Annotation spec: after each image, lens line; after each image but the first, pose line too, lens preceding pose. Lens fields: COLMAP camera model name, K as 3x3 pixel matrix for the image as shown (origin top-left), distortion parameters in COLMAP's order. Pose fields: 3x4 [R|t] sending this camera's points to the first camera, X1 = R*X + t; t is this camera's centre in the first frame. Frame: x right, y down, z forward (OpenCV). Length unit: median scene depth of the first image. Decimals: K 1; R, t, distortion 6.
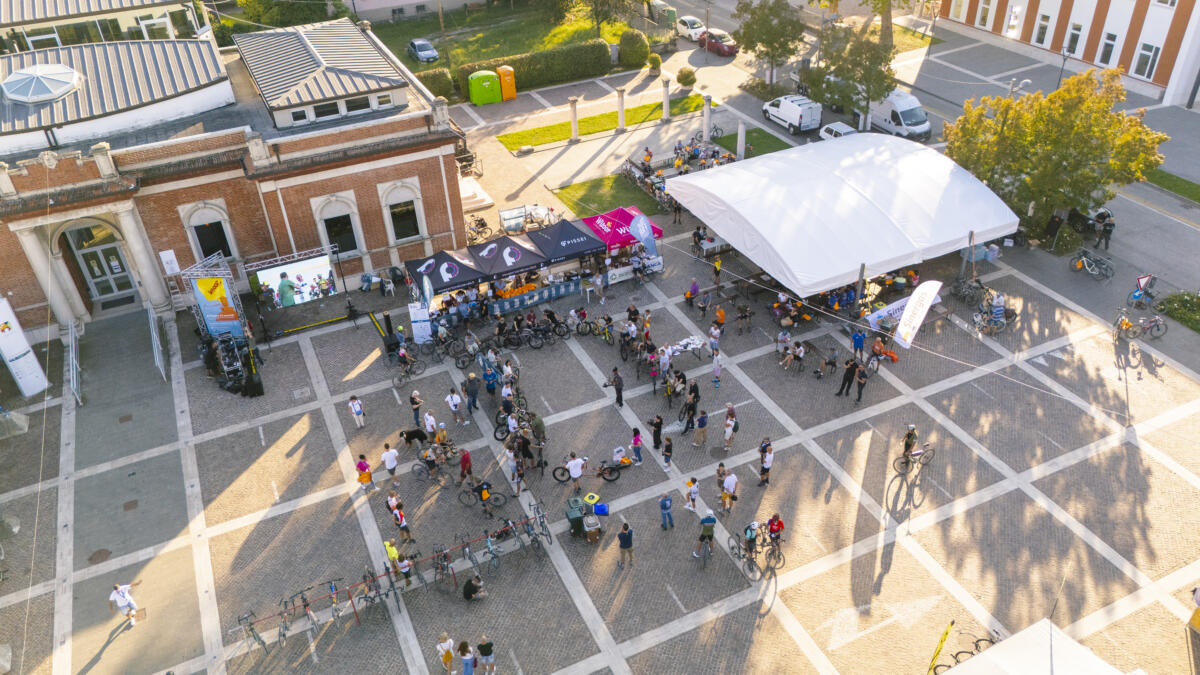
lens RADIAL K [[891.4, 0, 595.0], [0, 891.4, 342.5], [0, 0, 1]] dist [0.051432, -0.040869]
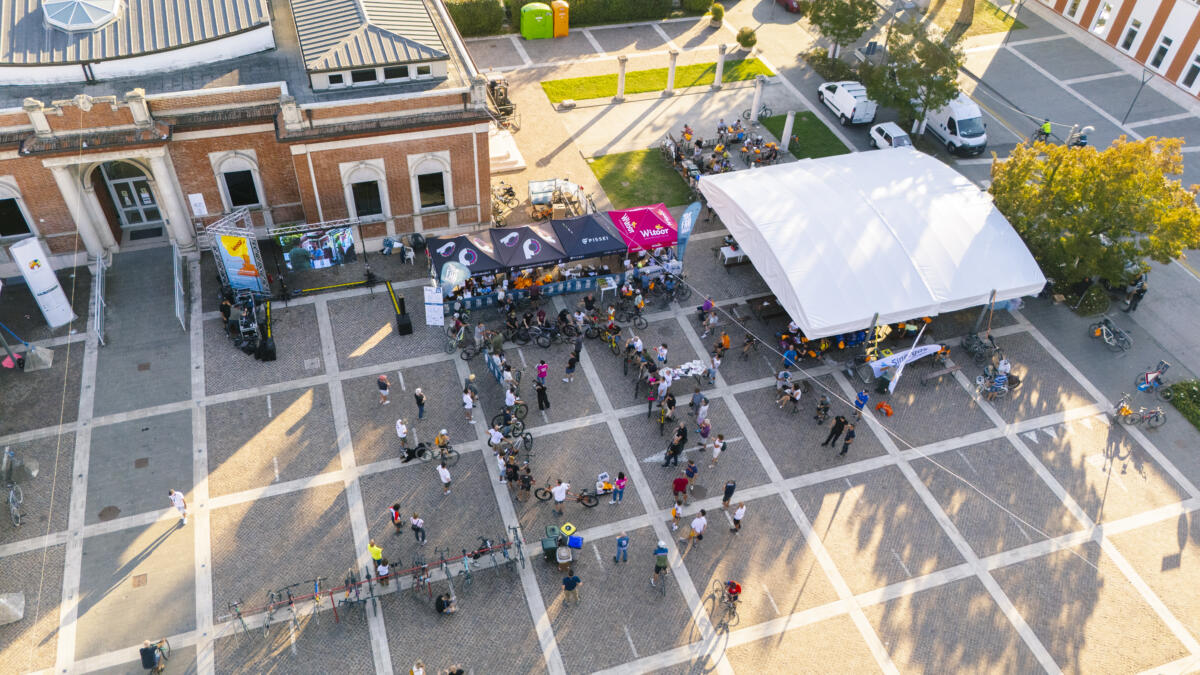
lens RADIAL K [[891.4, 0, 593.5], [0, 891.4, 355.4], [0, 0, 1]] dist [0.051432, -0.040869]
pose [[0.989567, 0.142513, -0.021165, 0.014717], [-0.137522, 0.978109, 0.156176, -0.152604], [0.042959, -0.151636, 0.987502, -0.007271]]
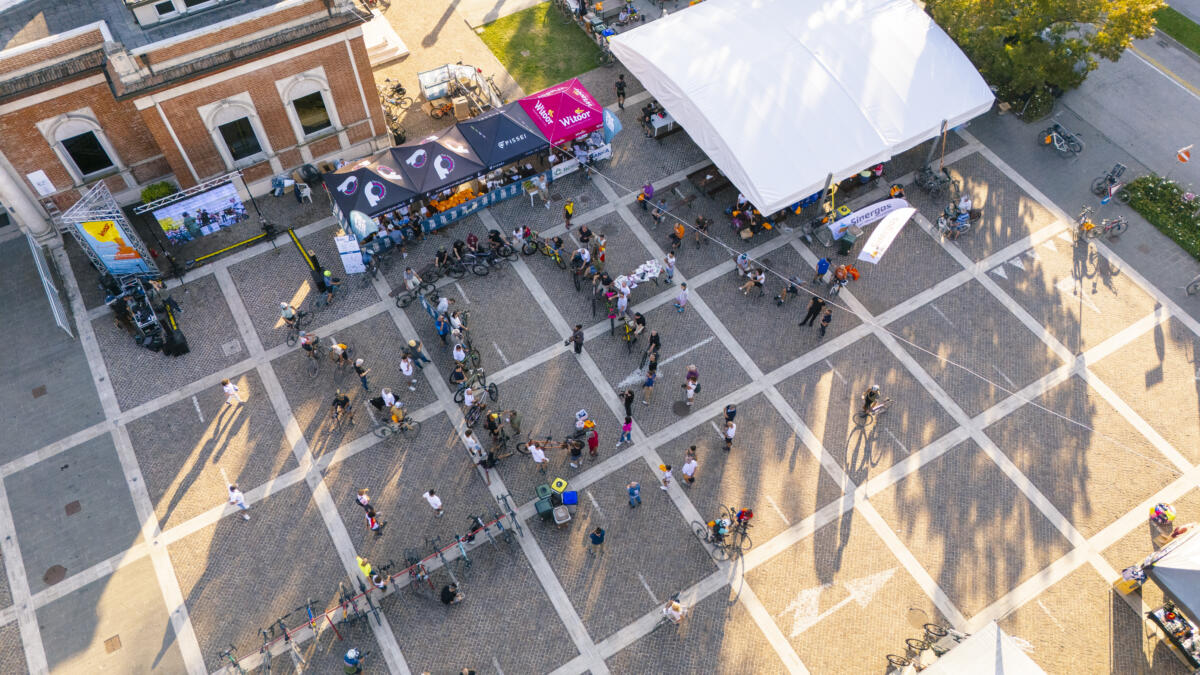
lens RADIAL K [[891.4, 0, 596.5], [0, 891.4, 344.8], [0, 0, 1]] dist [0.051432, -0.040869]
pose [[0.994868, -0.058984, 0.082205, -0.027503], [0.026453, 0.935867, 0.351358, -0.250502], [-0.097658, -0.347380, 0.932625, 0.096668]]
